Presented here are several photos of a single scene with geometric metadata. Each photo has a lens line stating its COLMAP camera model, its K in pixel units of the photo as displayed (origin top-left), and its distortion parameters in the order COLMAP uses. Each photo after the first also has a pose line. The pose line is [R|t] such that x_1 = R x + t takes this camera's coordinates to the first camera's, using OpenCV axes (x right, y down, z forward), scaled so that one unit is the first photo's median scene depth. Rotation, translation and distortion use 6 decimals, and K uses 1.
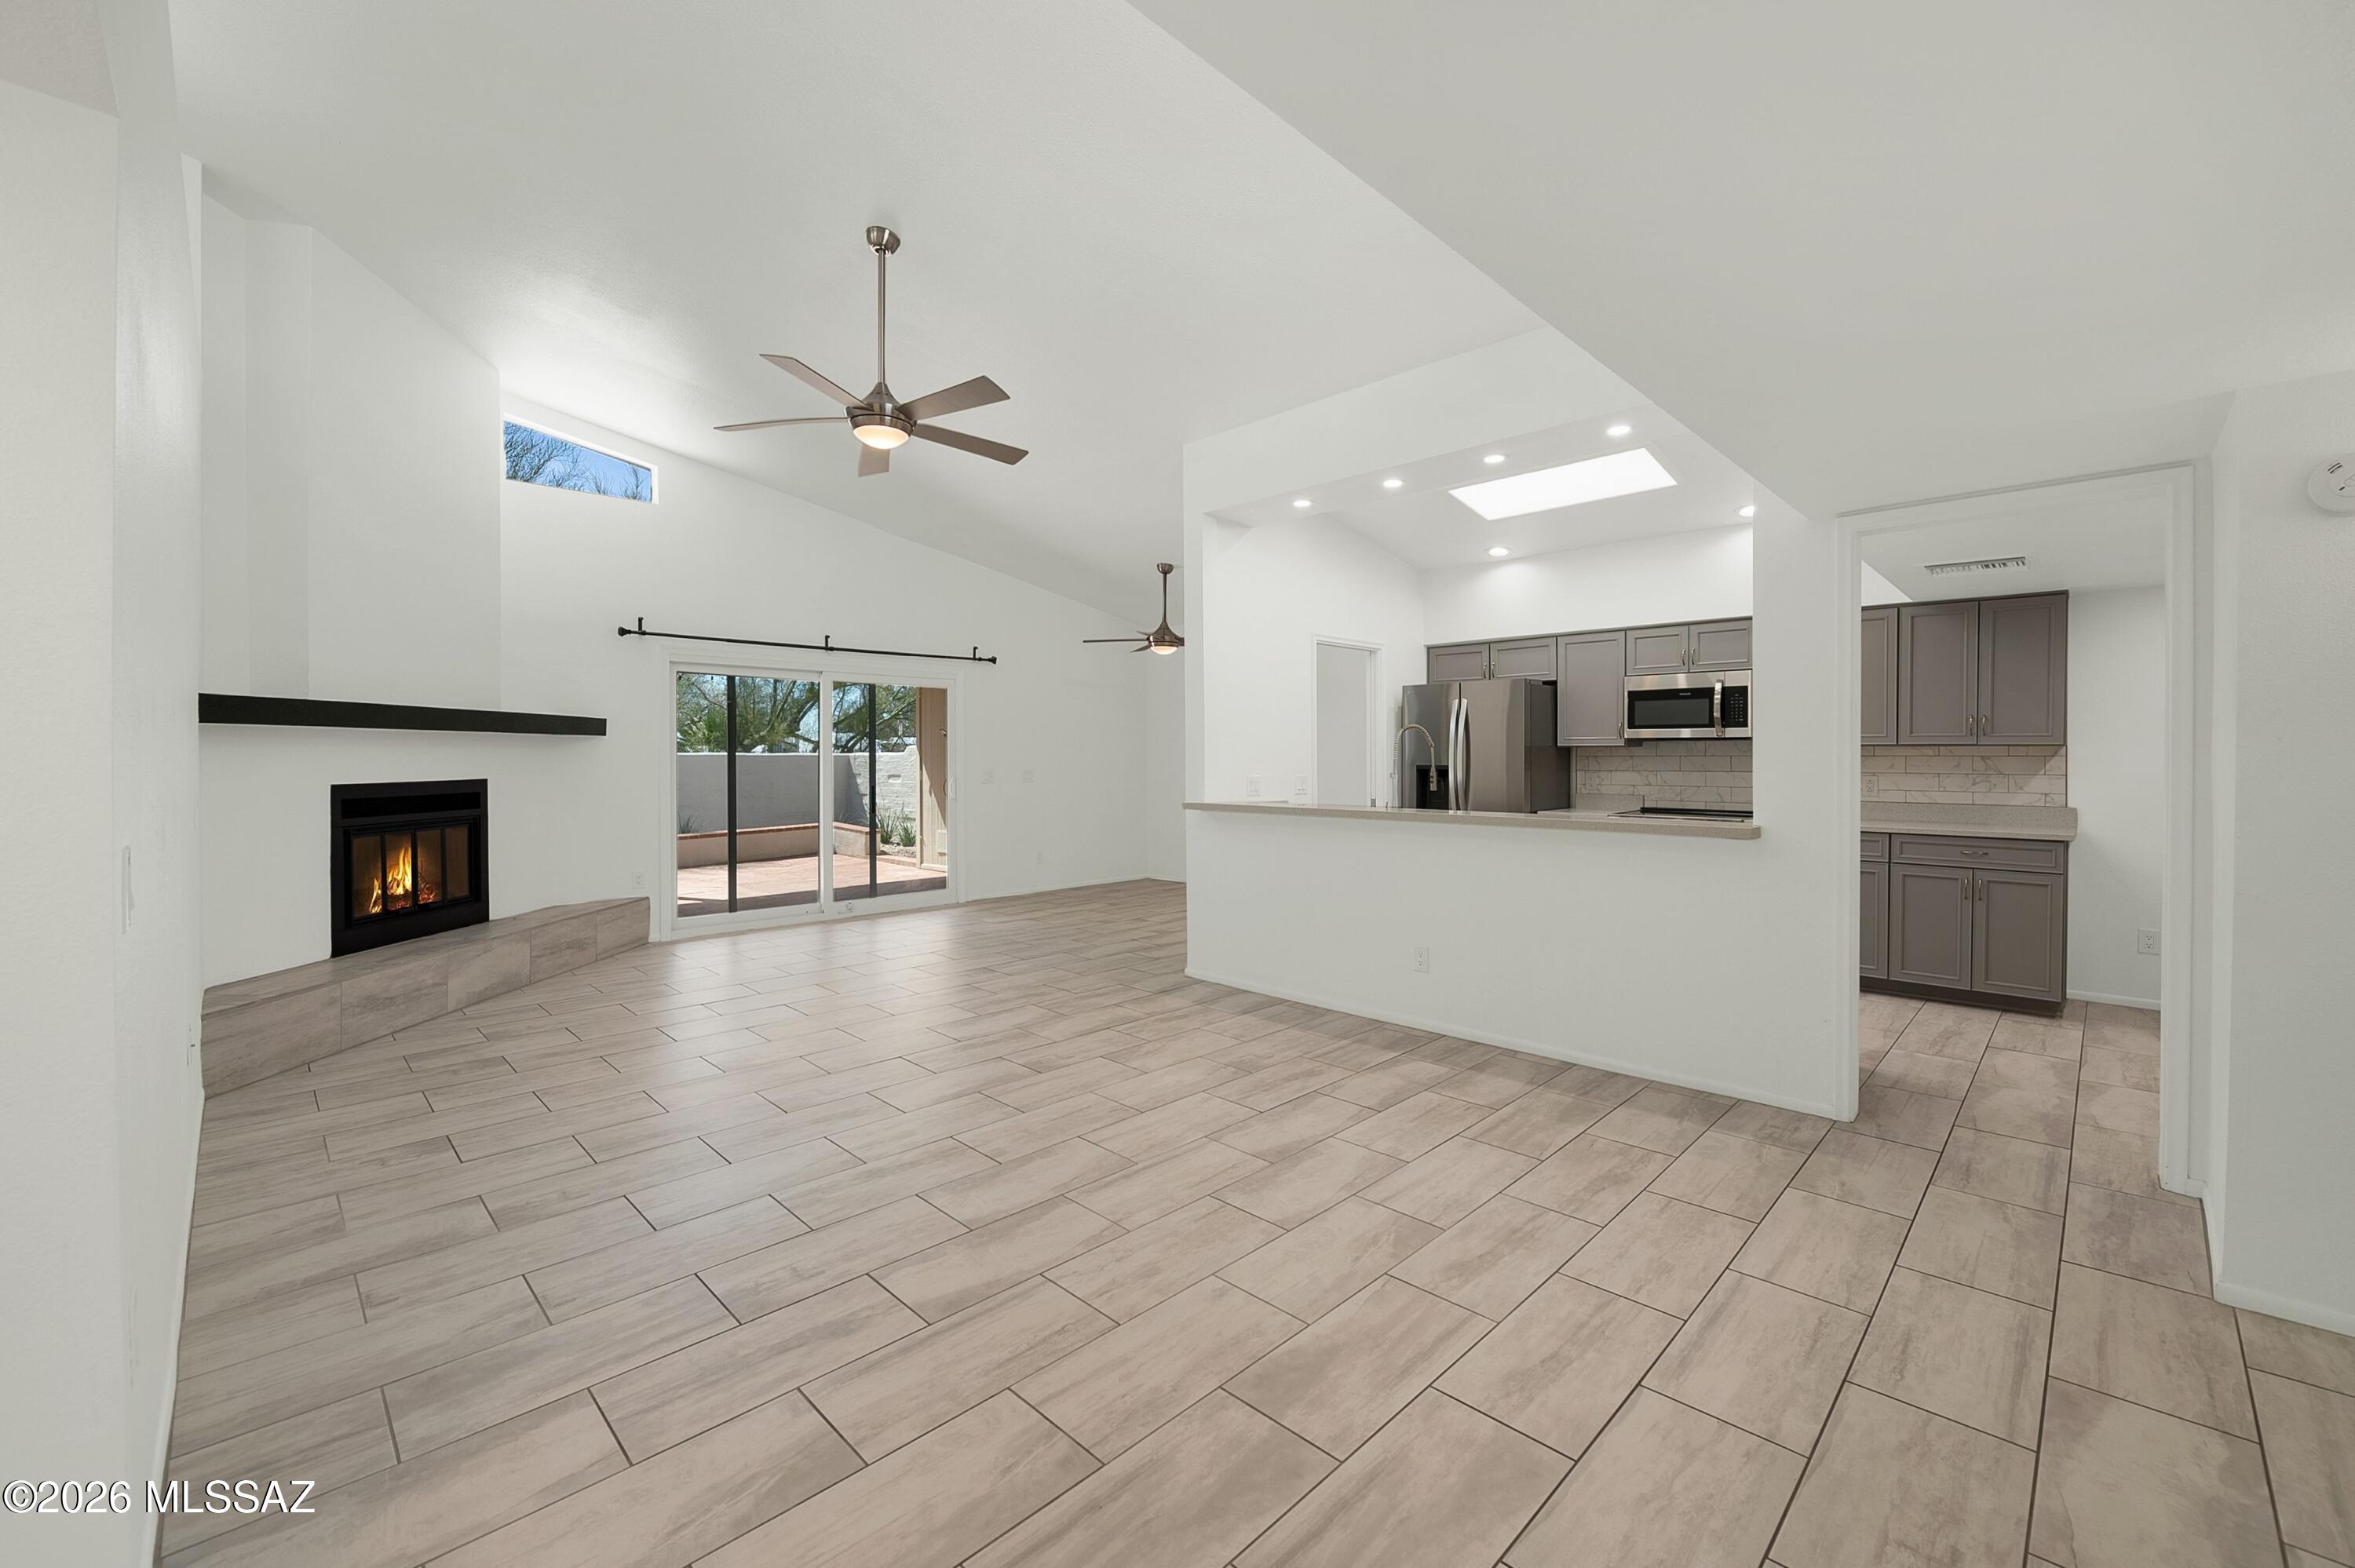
lens RADIAL K [[938.6, 0, 1181.7], [0, 938.6, 761.5], [0, 0, 1]] dist [0.002775, 0.000110]
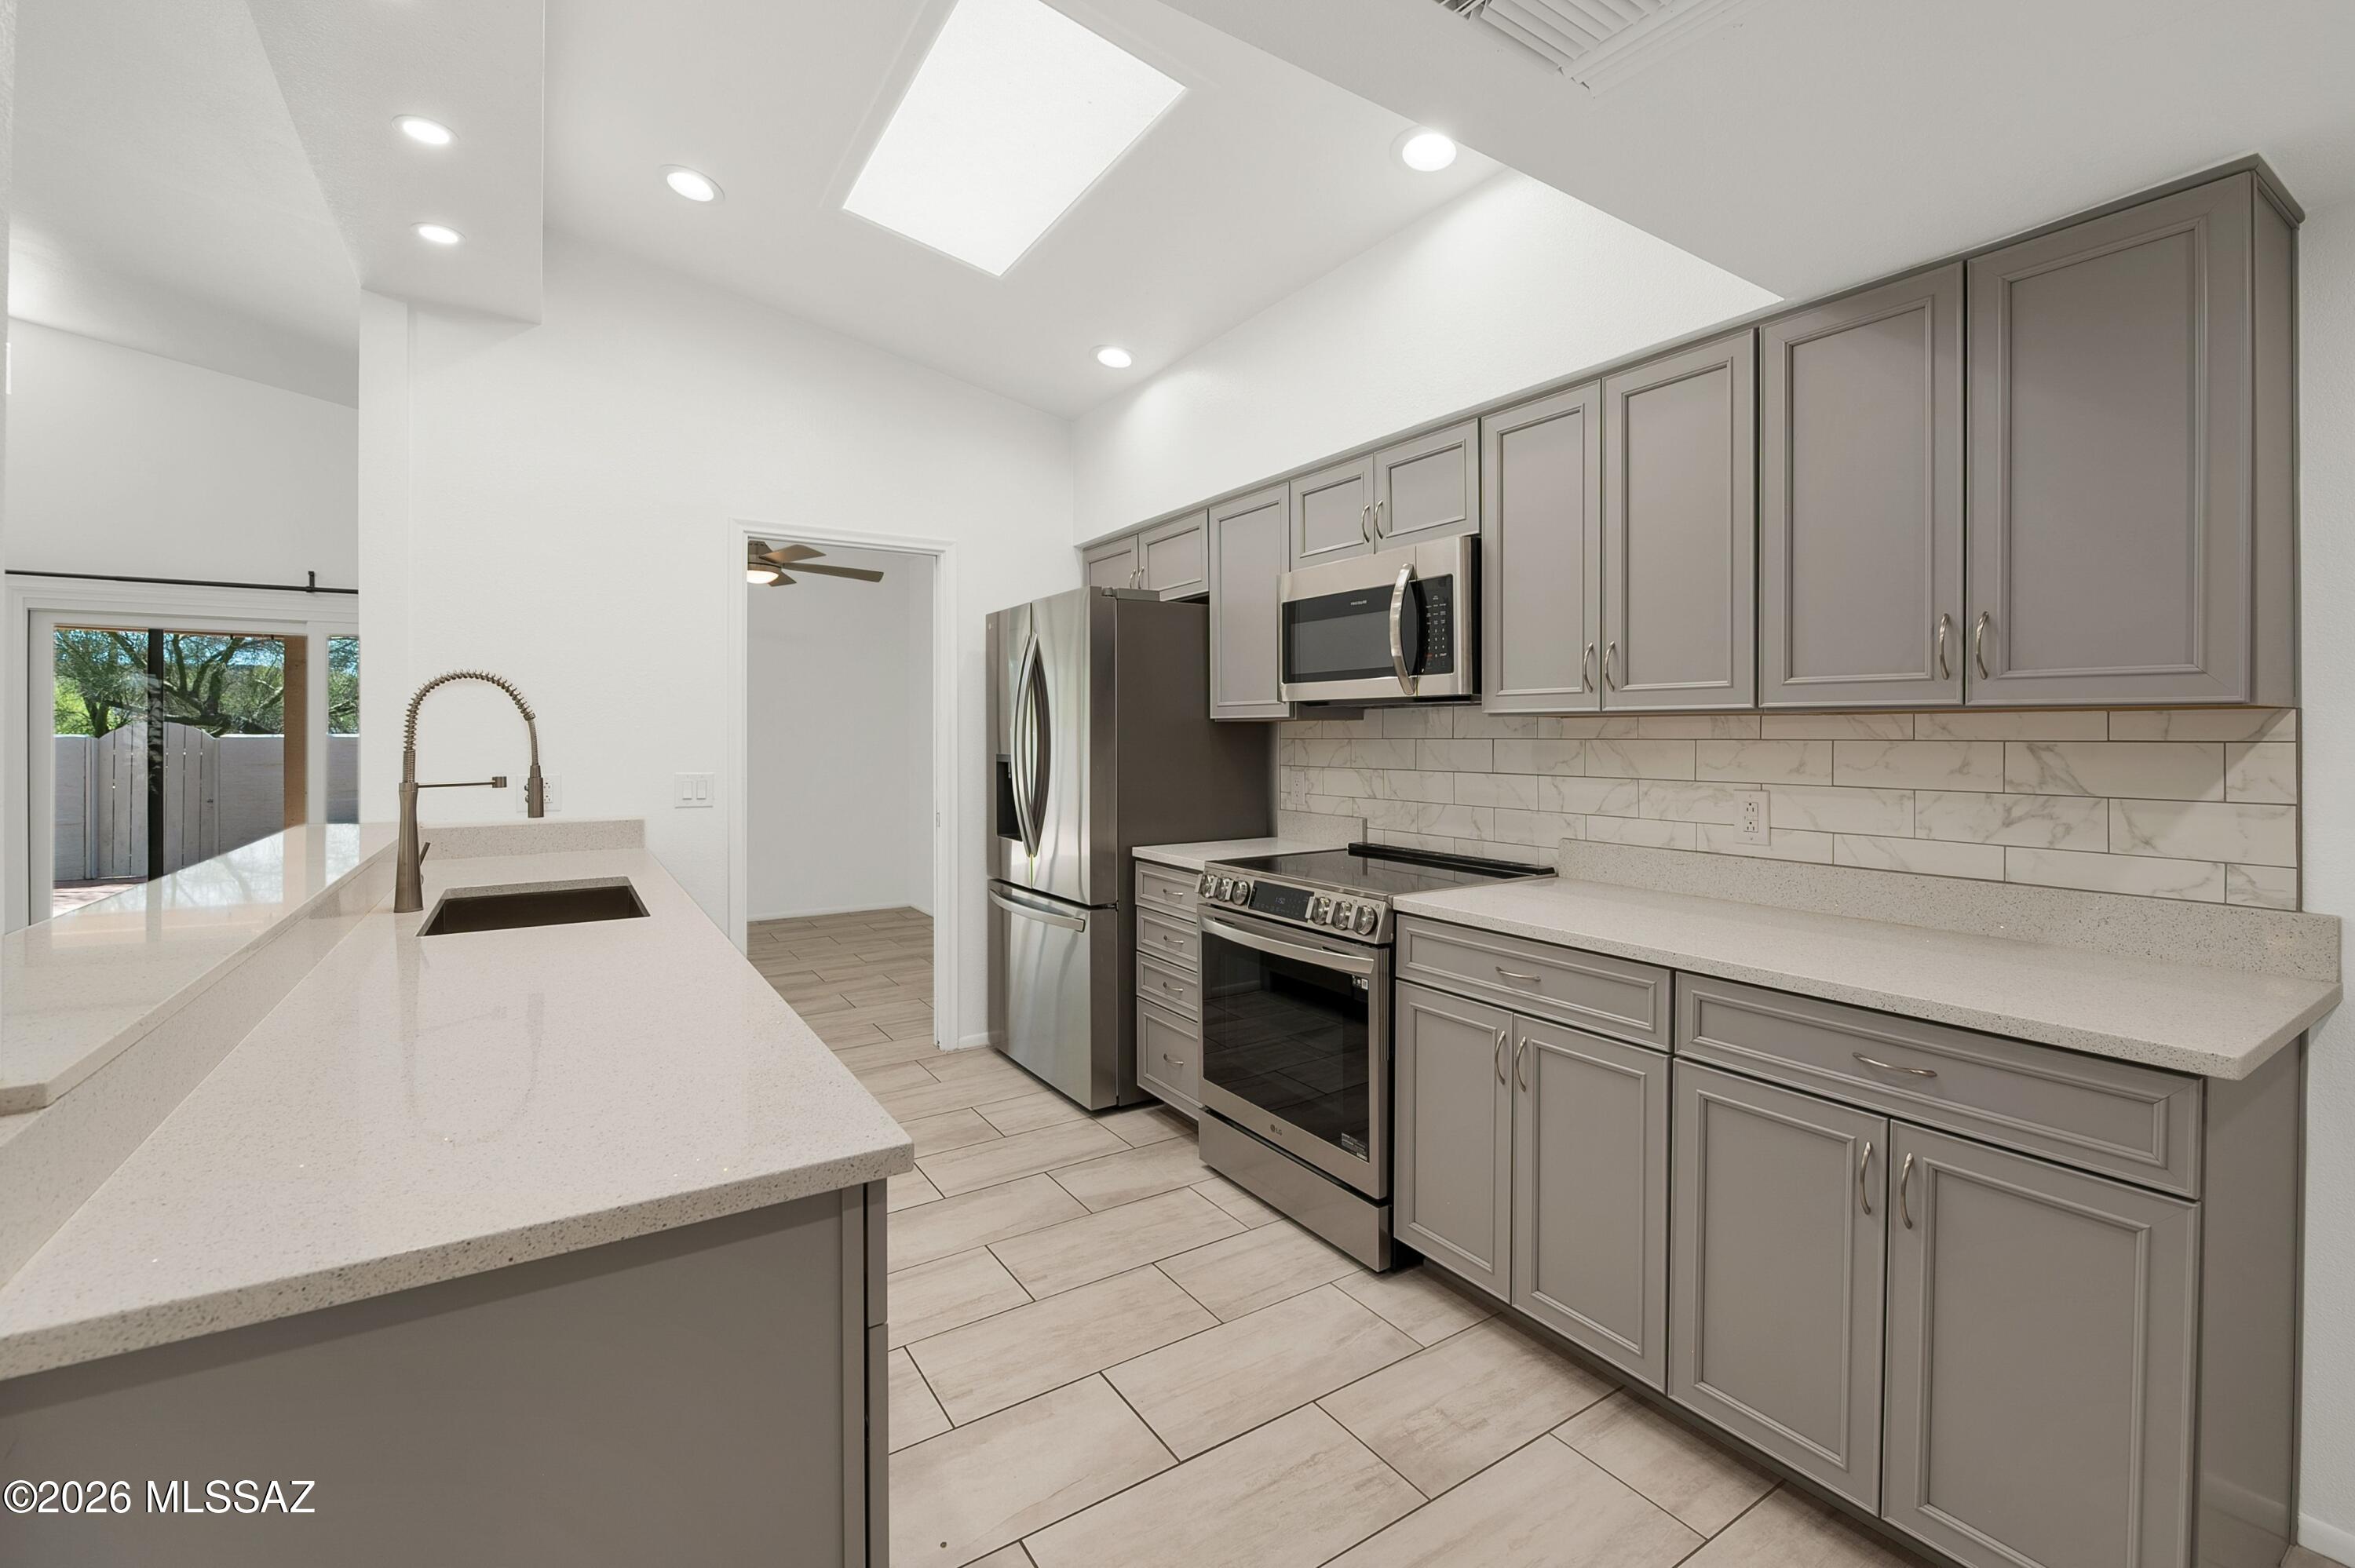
lens RADIAL K [[990.0, 0, 1126.6], [0, 990.0, 731.5], [0, 0, 1]] dist [-0.015186, -0.000029]
pose [[0.972140, 0.001357, -0.234396, 0.600934], [-0.004333, 0.999916, -0.012182, -0.003529], [0.234360, 0.012858, 0.972065, 0.565397]]
